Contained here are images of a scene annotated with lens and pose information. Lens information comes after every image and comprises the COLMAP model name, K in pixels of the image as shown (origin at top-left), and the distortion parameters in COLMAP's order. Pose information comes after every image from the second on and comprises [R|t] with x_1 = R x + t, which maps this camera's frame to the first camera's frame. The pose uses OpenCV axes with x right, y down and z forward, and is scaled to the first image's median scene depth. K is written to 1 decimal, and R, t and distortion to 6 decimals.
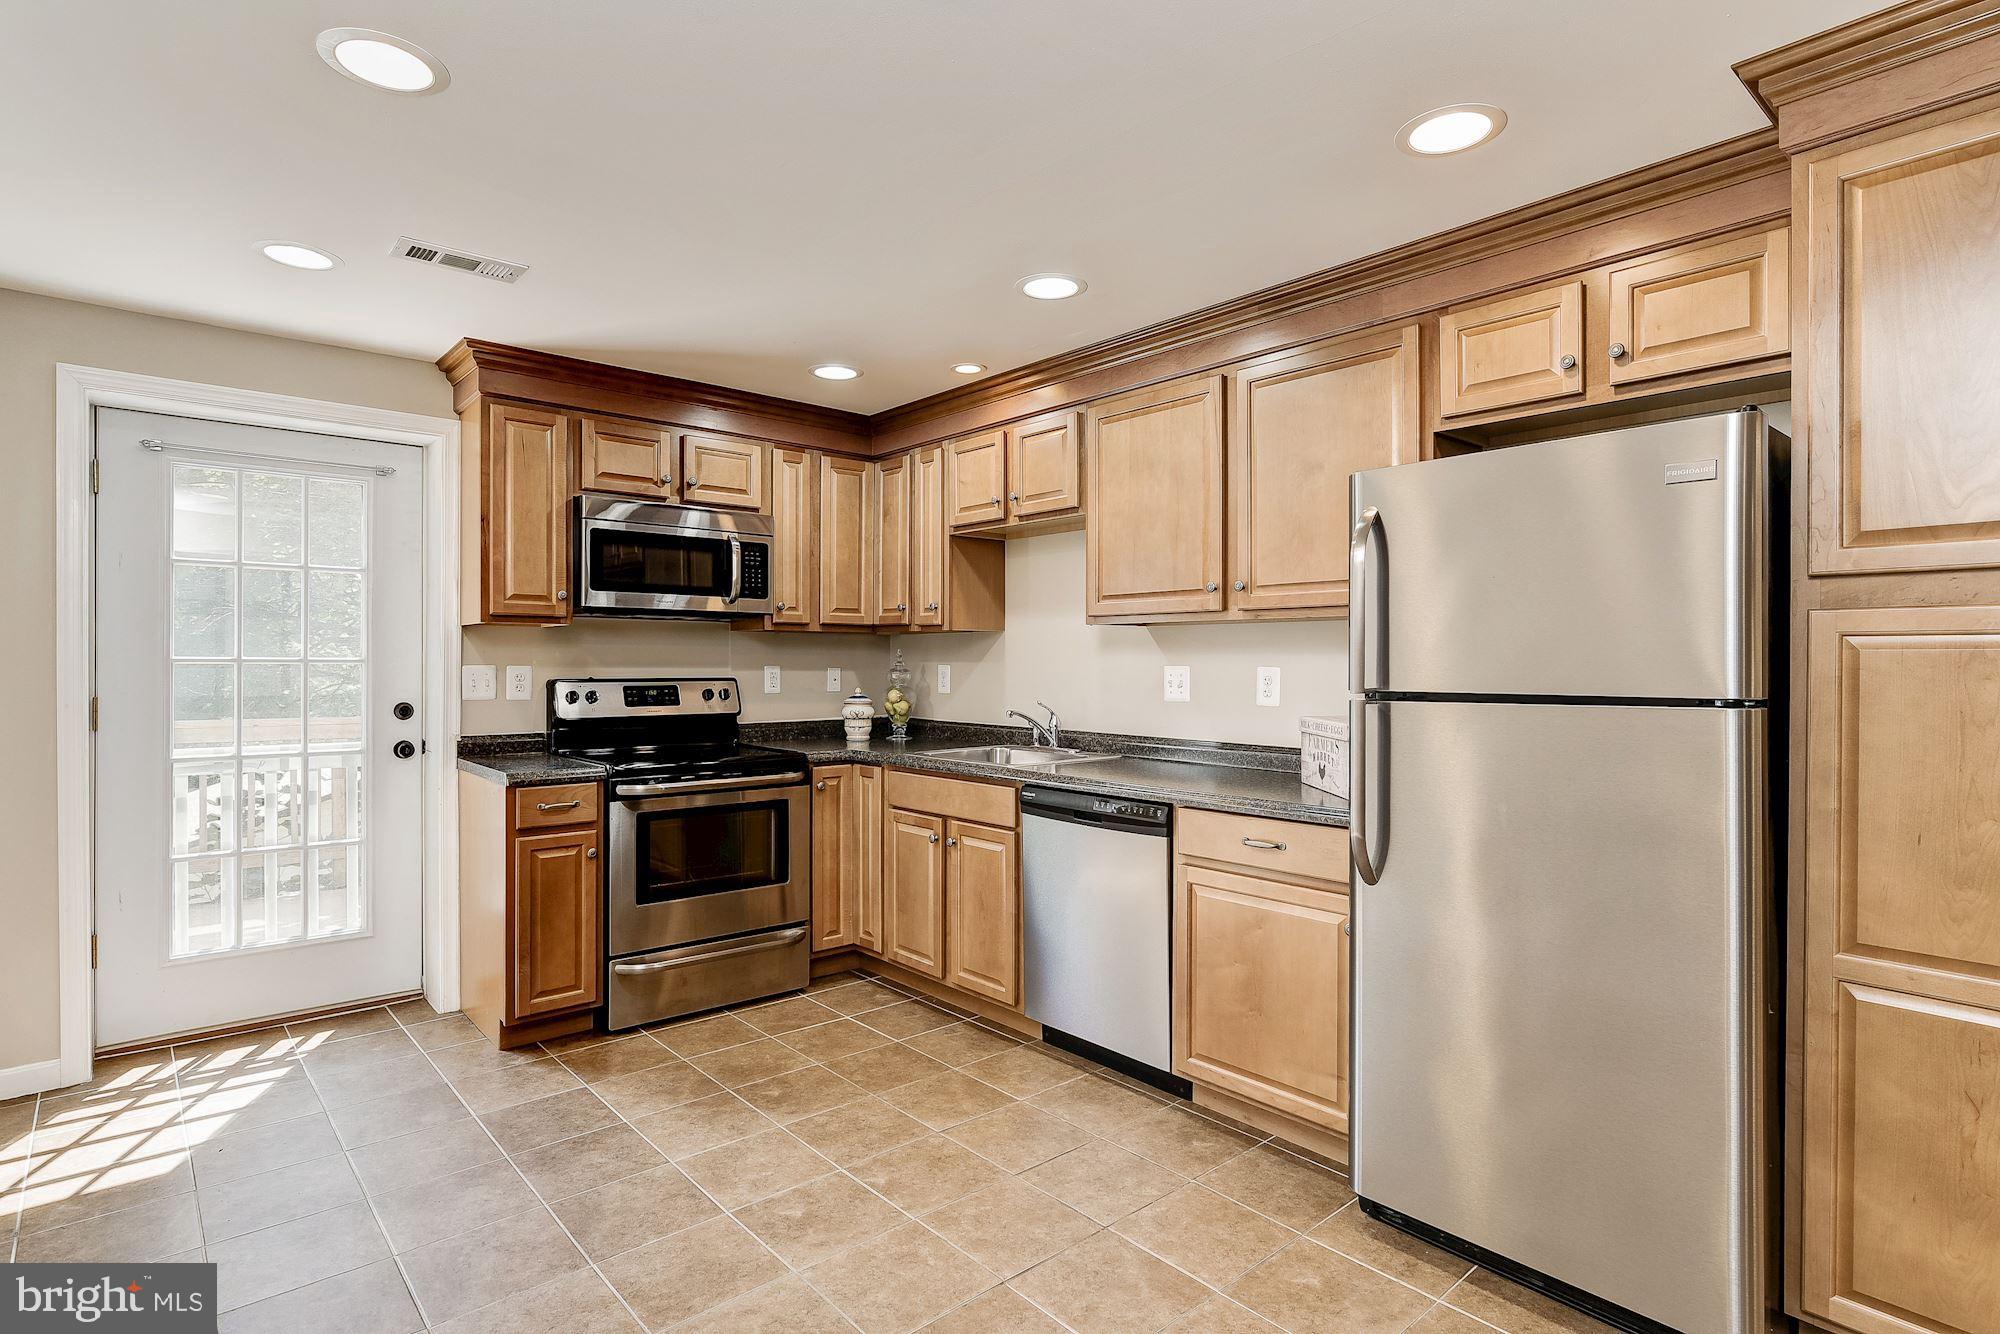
lens RADIAL K [[1009.6, 0, 995.8], [0, 1009.6, 673.8], [0, 0, 1]] dist [-0.007227, 0.004614]
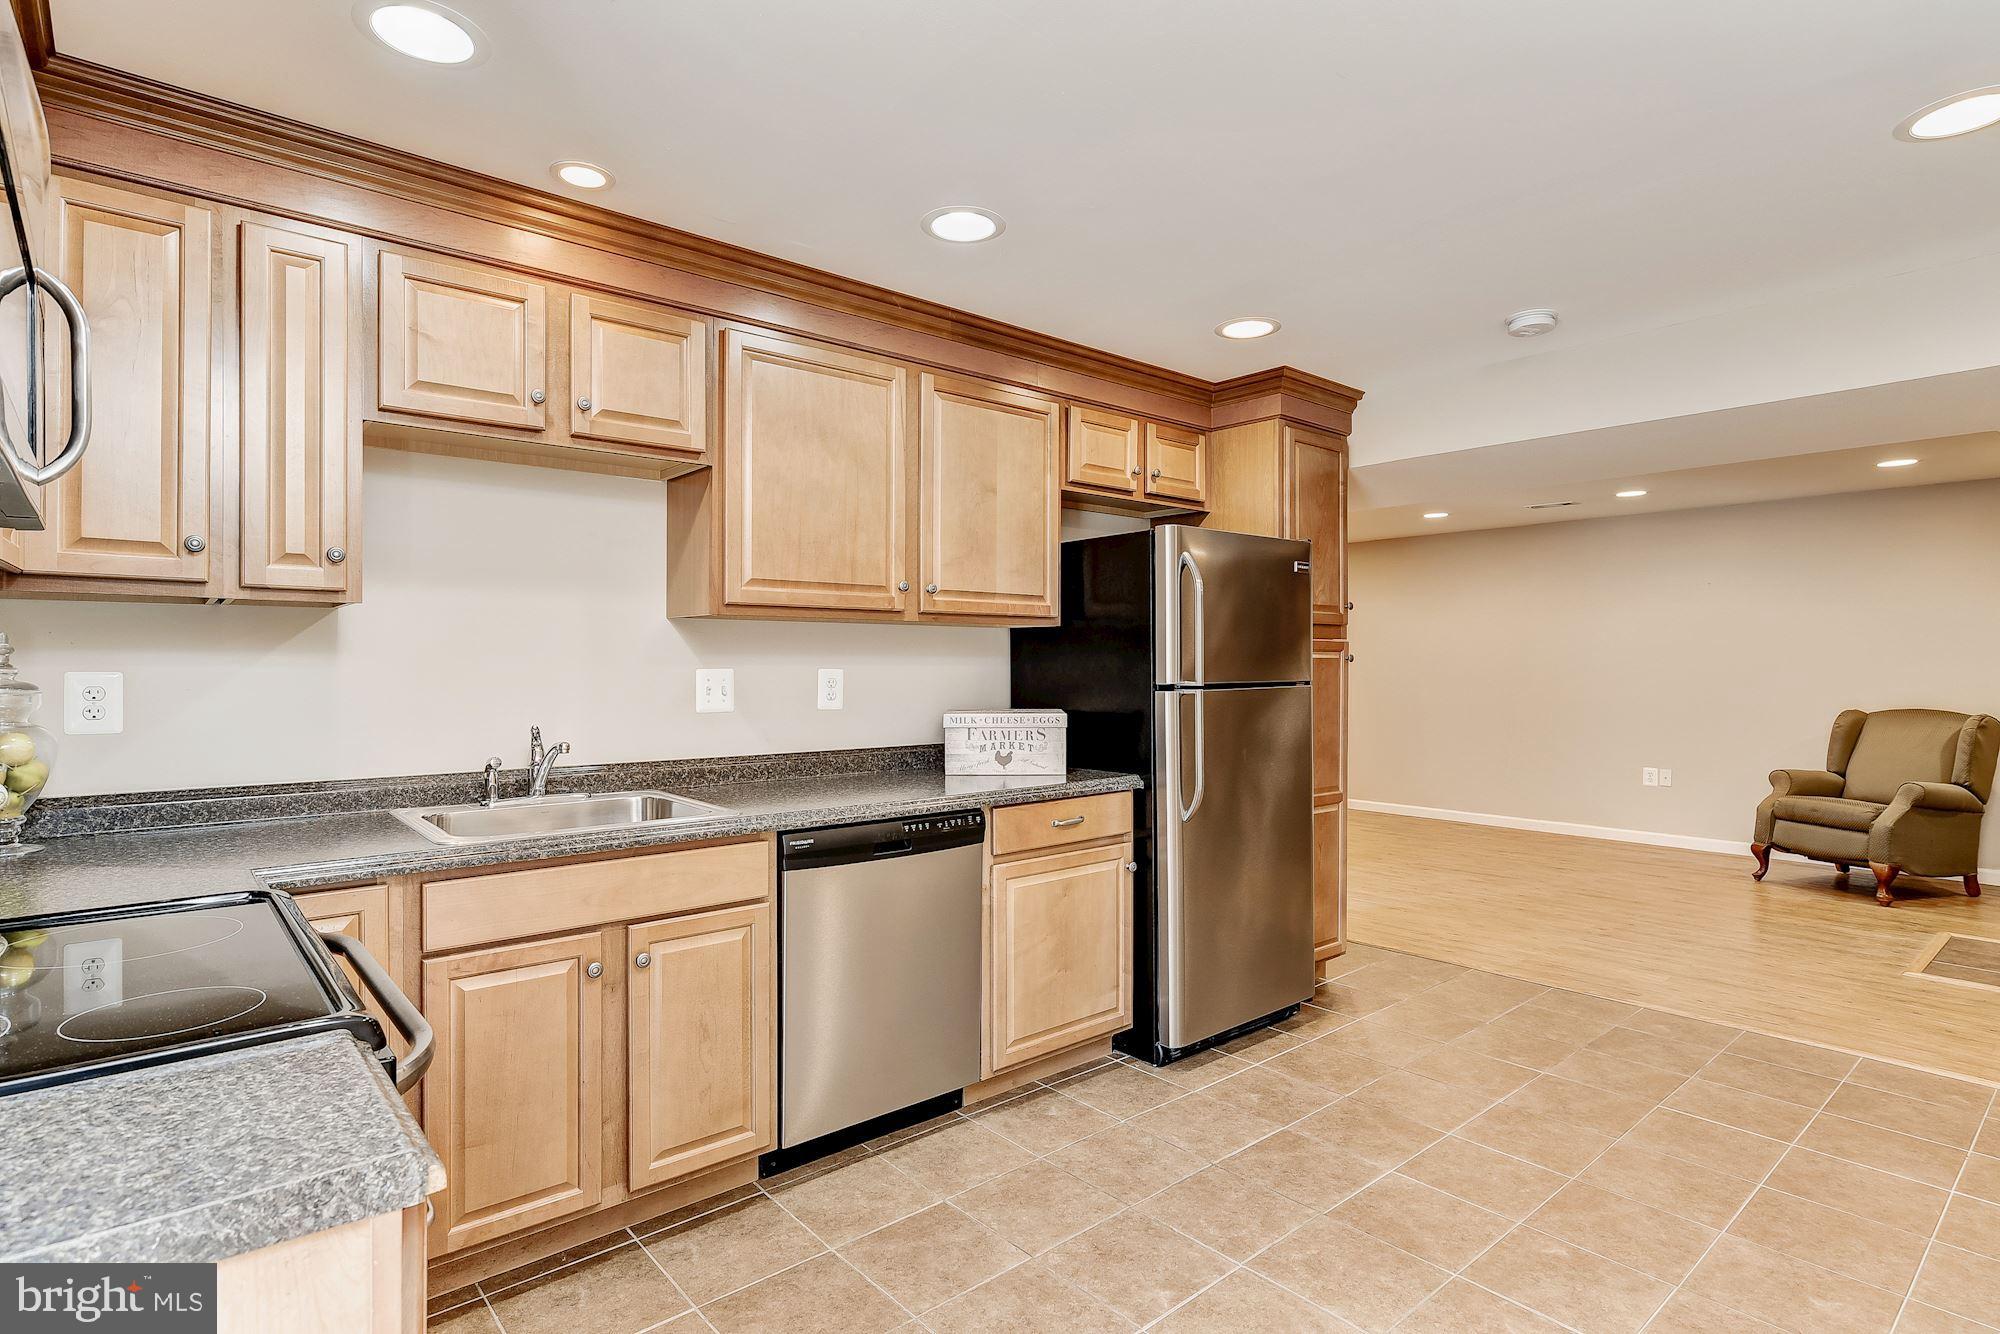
lens RADIAL K [[1009.6, 0, 995.3], [0, 1009.6, 675.2], [0, 0, 1]] dist [-0.007227, 0.004614]
pose [[0.018177, -0.018917, 0.999656, -0.770619], [0.006763, 0.999800, 0.018796, -0.019430], [-0.999812, 0.006419, 0.018301, 0.921355]]
